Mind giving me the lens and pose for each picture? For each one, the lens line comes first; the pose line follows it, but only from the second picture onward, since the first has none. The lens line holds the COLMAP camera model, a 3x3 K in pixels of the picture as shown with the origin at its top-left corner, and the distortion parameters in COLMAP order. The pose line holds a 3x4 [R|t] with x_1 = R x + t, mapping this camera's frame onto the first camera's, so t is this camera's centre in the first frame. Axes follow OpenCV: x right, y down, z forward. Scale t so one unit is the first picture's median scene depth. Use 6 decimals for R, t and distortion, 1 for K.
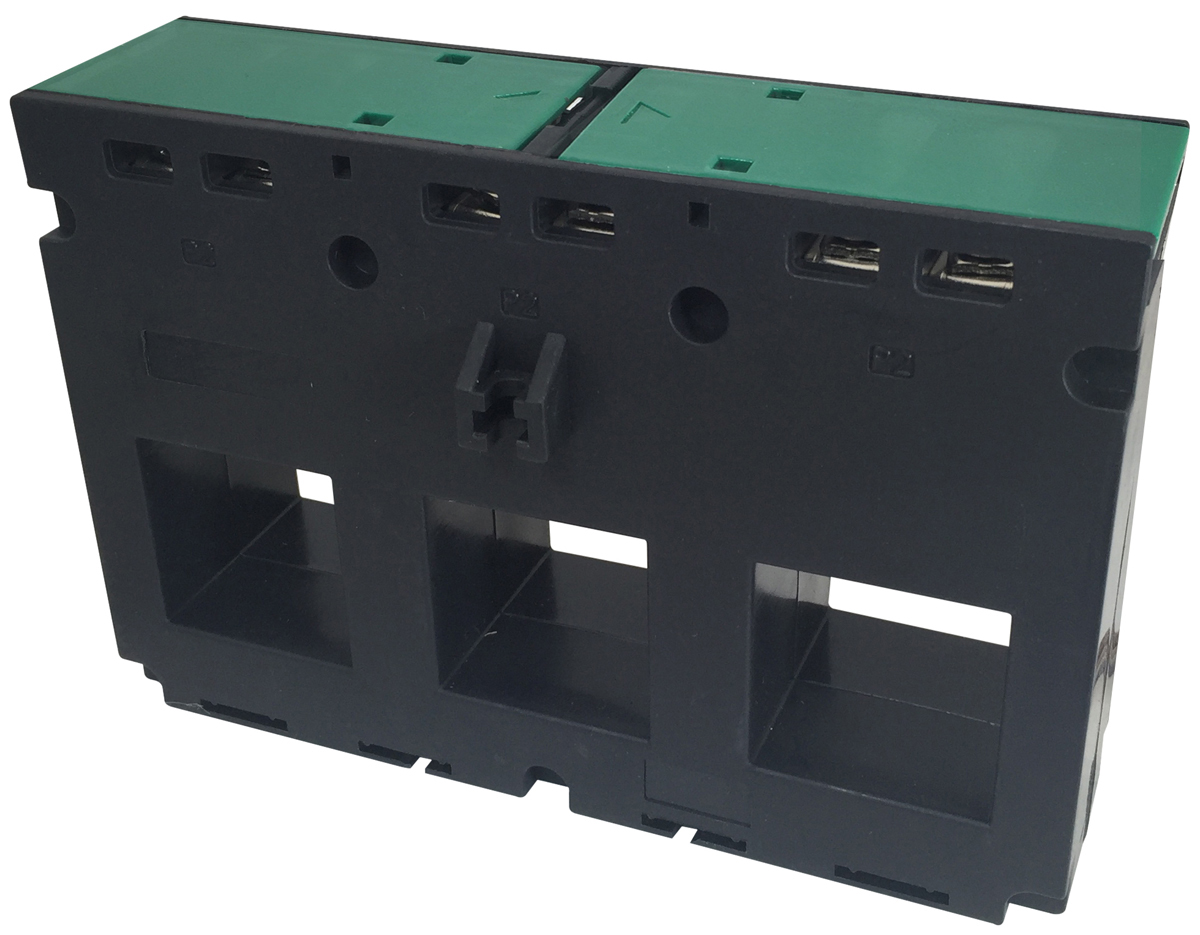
lens RADIAL K [[1780.9, 0, 645.1], [0, 1780.9, 470.2], [0, 0, 1]] dist [-0.006956, 0.064440]
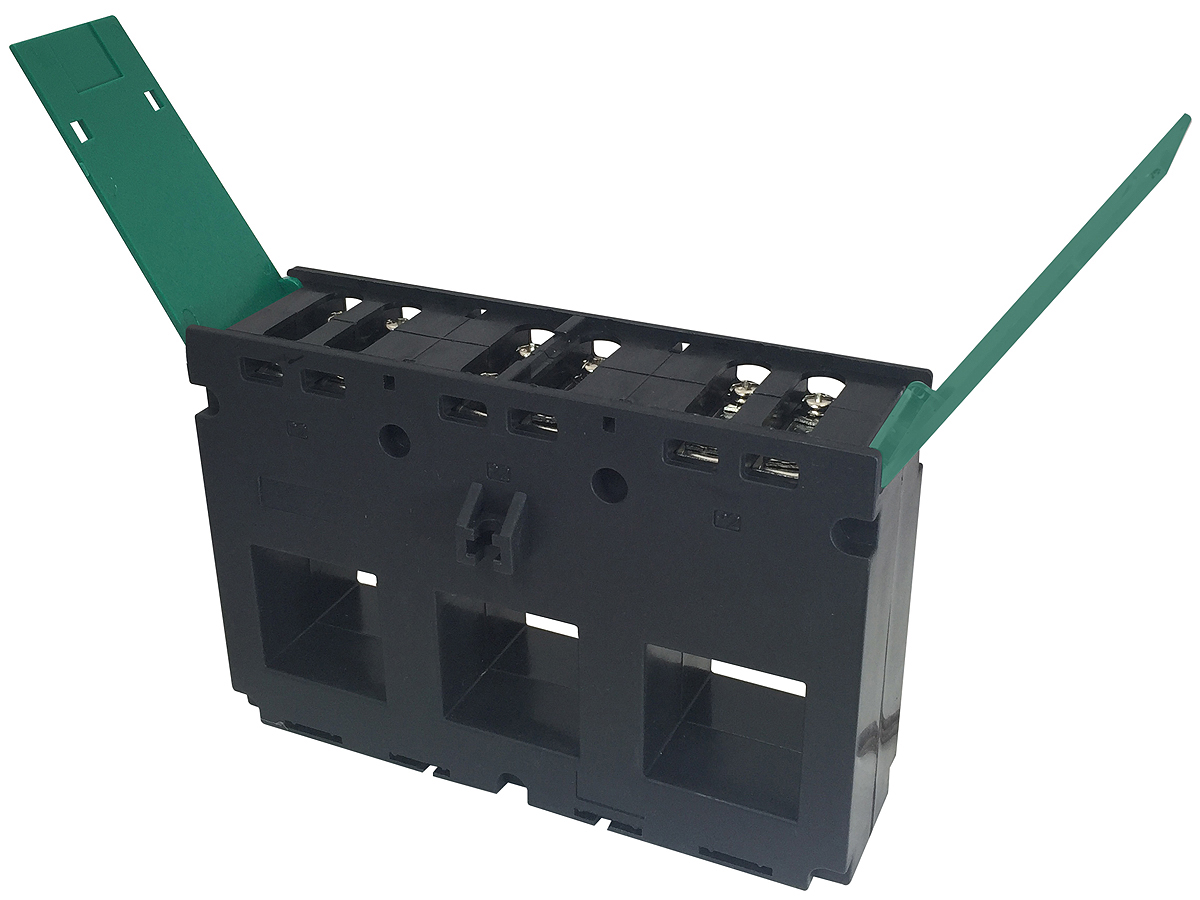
lens RADIAL K [[1510.0, 0, 600.0], [0, 1510.0, 450.0], [0, 0, 1]] dist [0.020529, 0.015305]
pose [[0.998660, 0.029166, -0.042739, 0.068007], [-0.031616, 0.997826, -0.057823, -0.035586], [0.040960, 0.059097, 0.997412, -0.294119]]
